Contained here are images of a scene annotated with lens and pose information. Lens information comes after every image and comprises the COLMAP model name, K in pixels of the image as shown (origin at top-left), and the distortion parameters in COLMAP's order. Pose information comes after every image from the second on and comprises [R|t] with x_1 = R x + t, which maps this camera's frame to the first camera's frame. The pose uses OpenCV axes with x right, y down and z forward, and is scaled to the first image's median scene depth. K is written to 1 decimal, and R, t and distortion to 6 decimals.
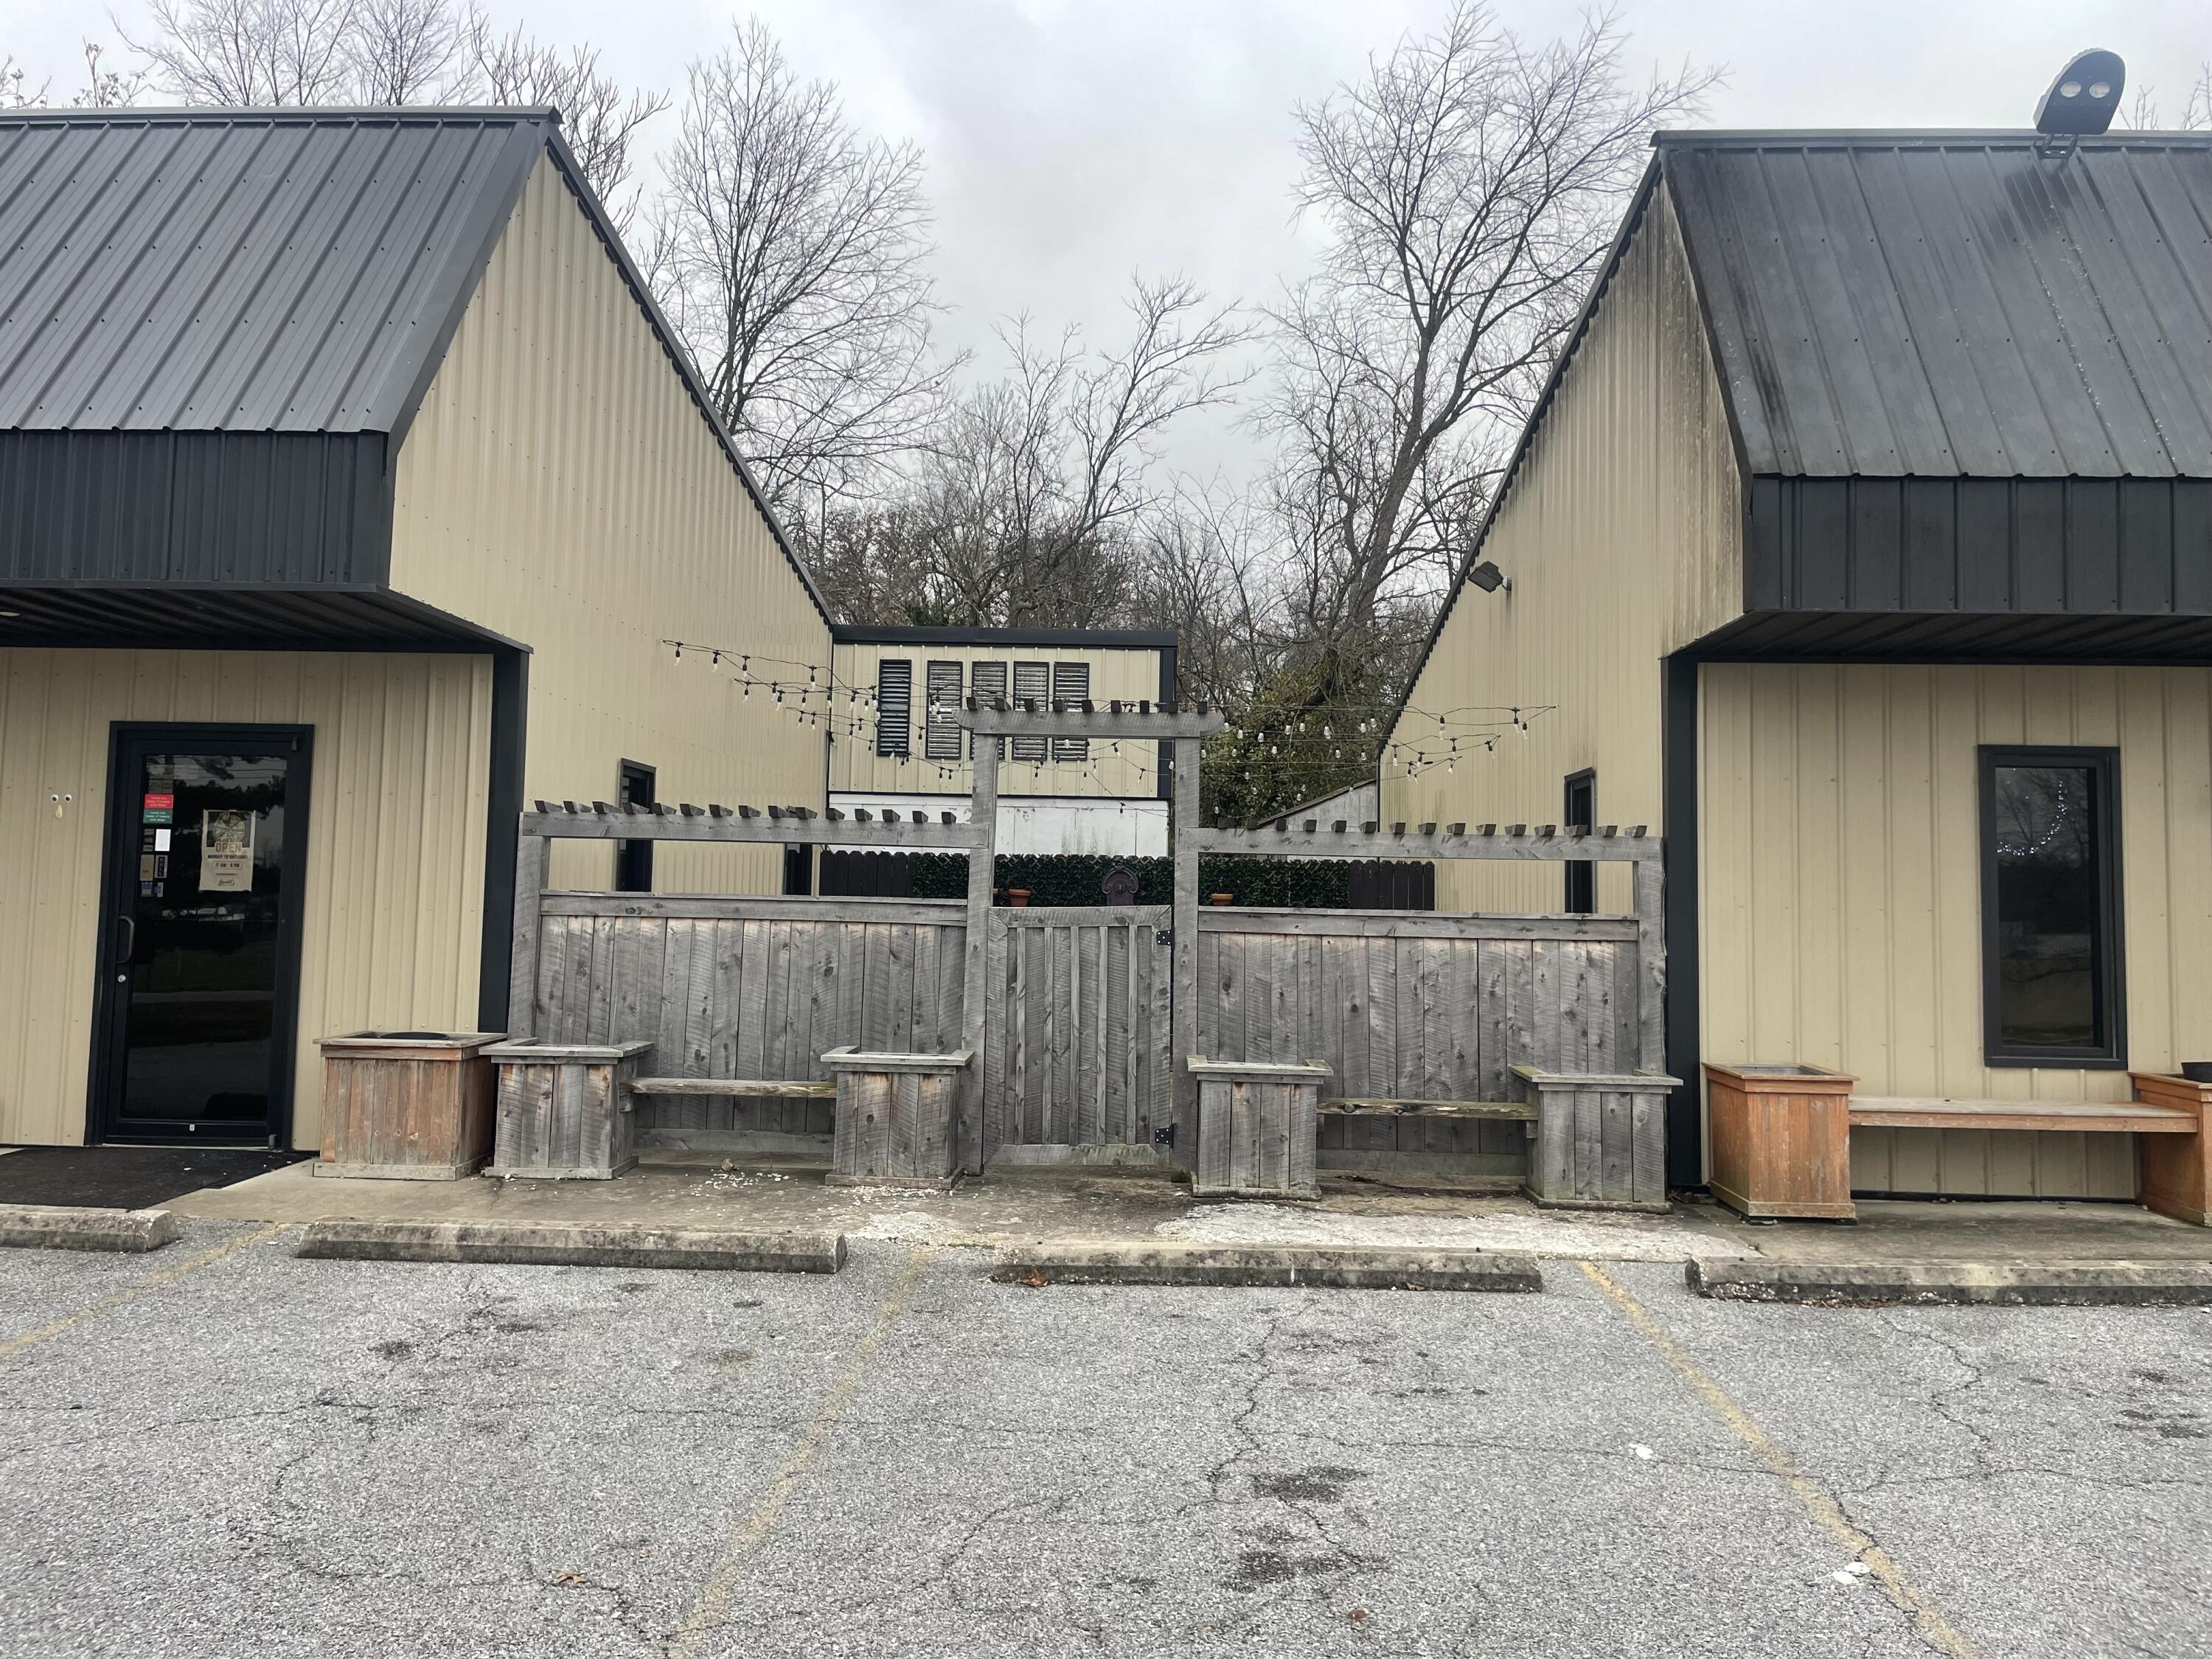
lens RADIAL K [[1643.5, 0, 1092.0], [0, 1643.5, 817.3], [0, 0, 1]] dist [0.097292, -0.126025]
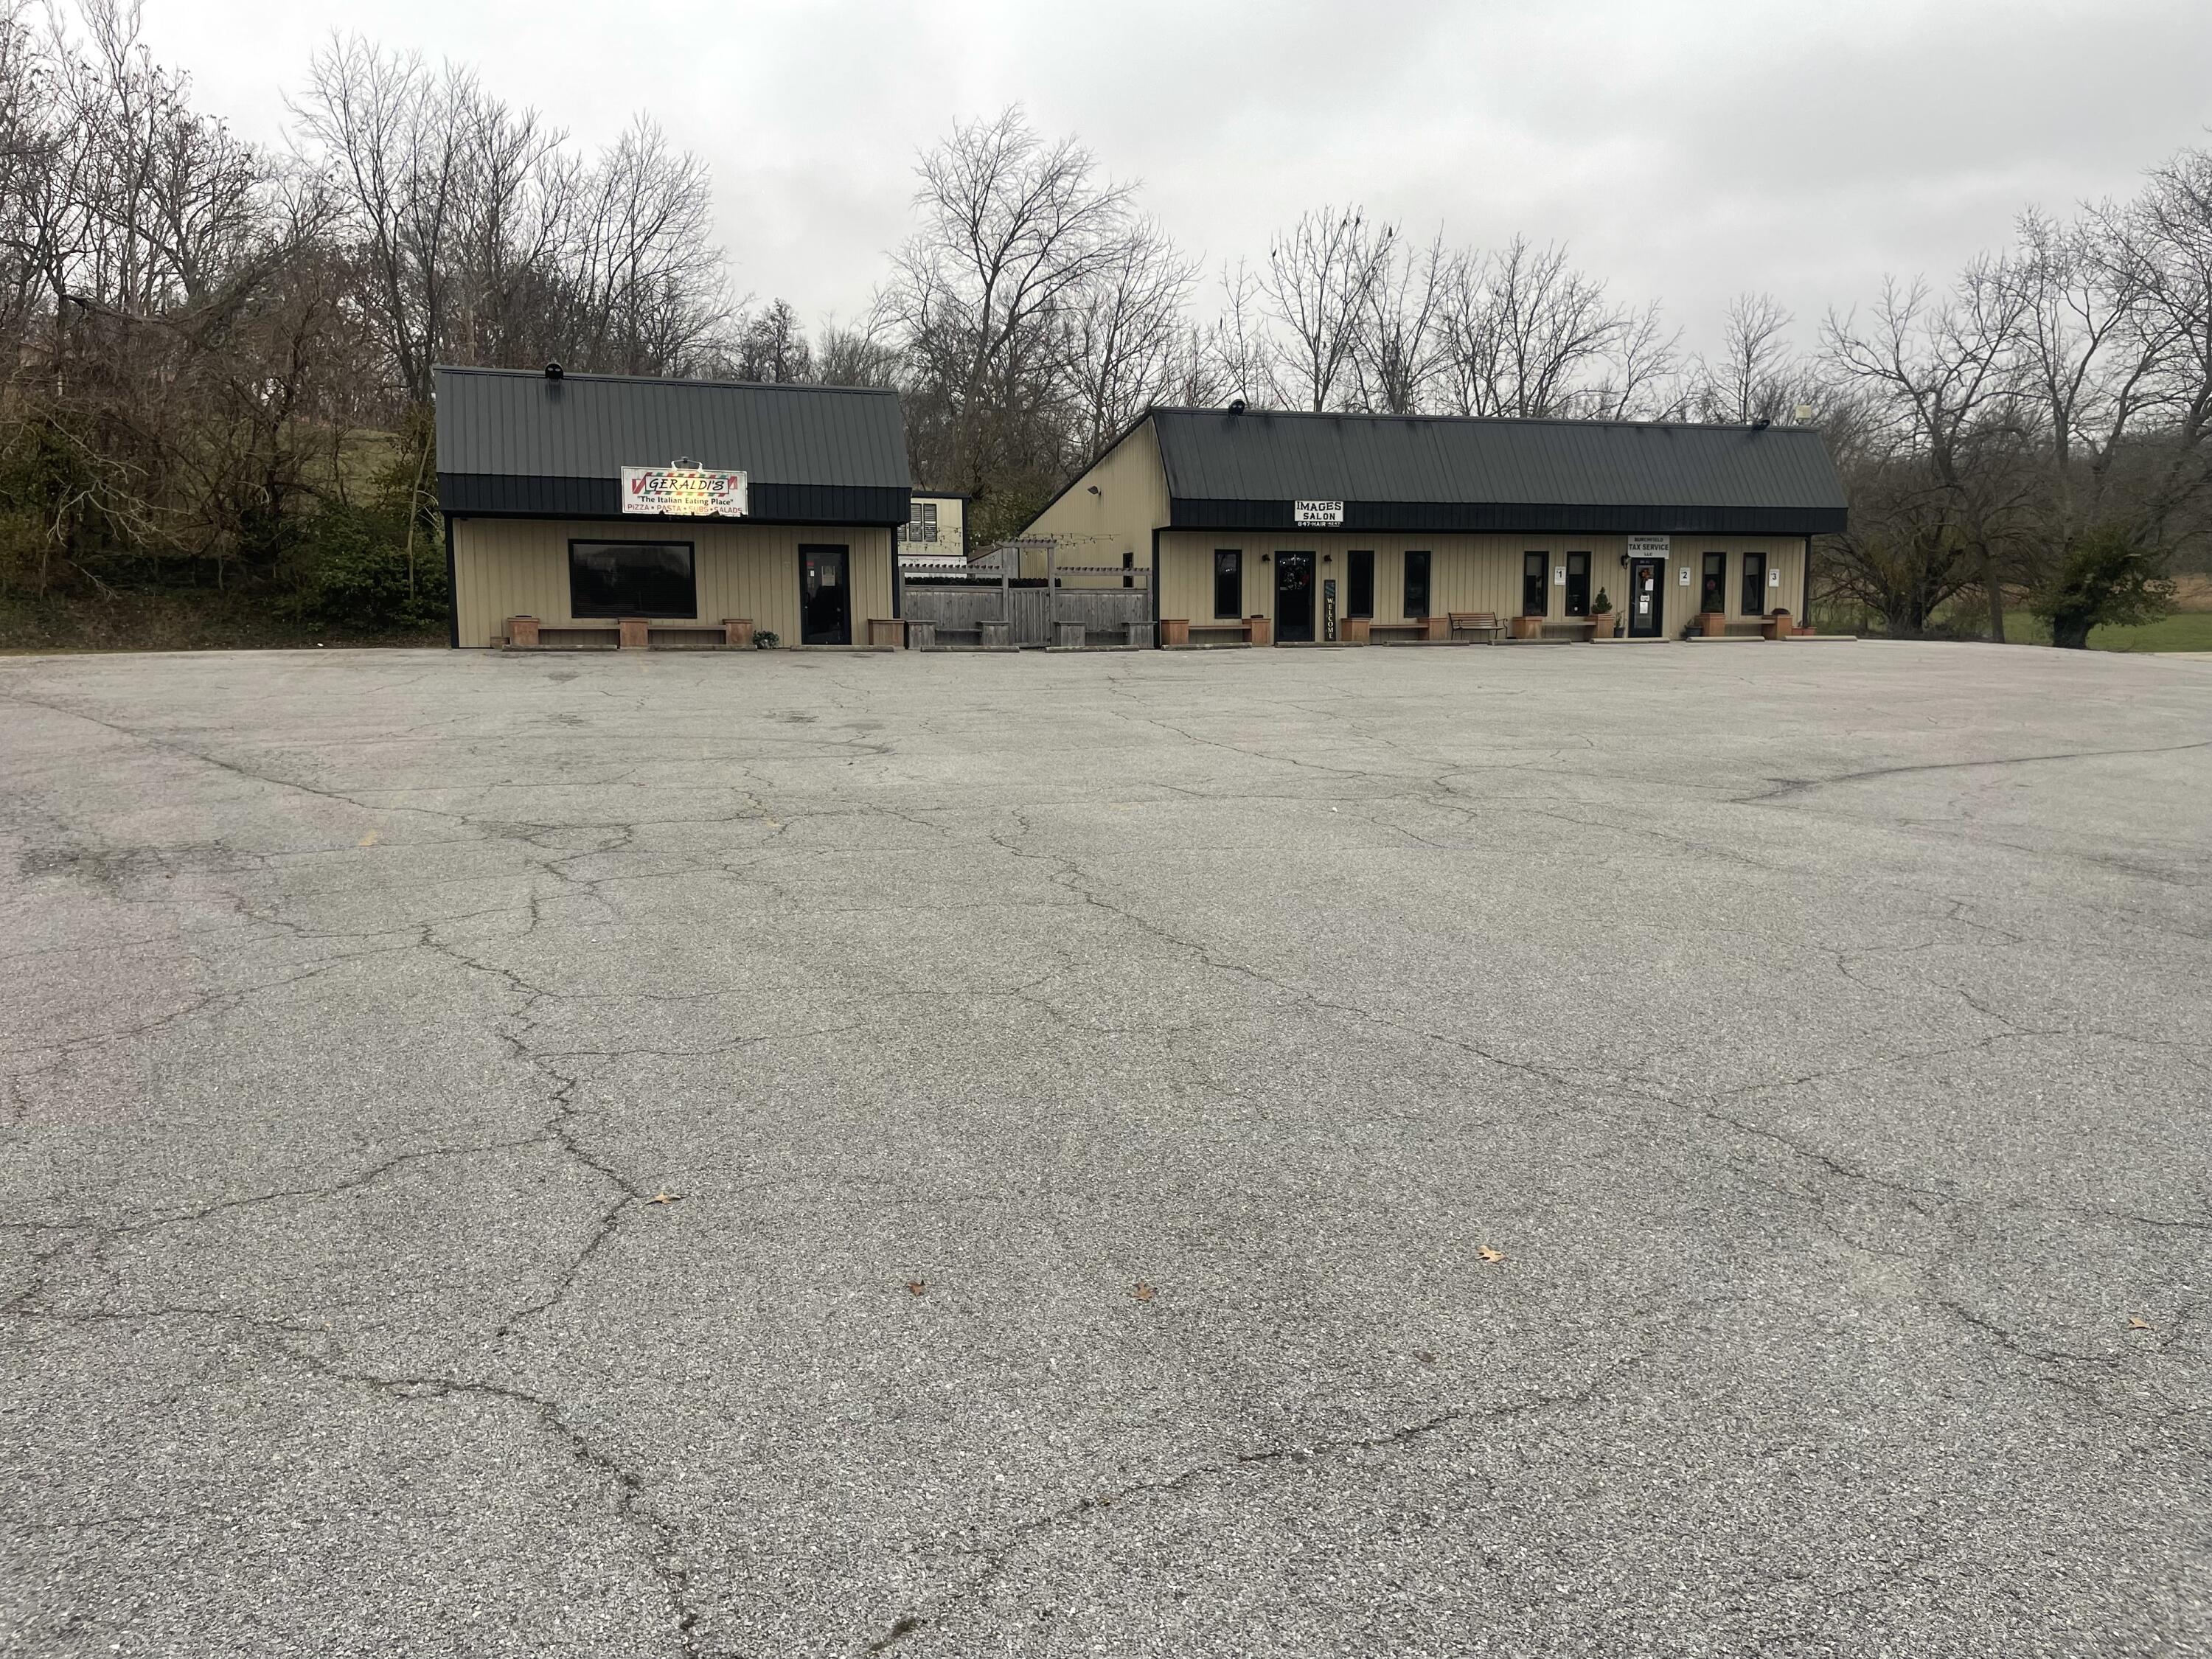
lens RADIAL K [[1636.8, 0, 1106.0], [0, 1636.8, 829.5], [0, 0, 1]] dist [0.090475, -0.111448]
pose [[0.933748, -0.064883, 0.352002, -1.394299], [0.003418, 0.985004, 0.172495, -0.062935], [-0.357915, -0.159864, 0.919967, -3.183400]]
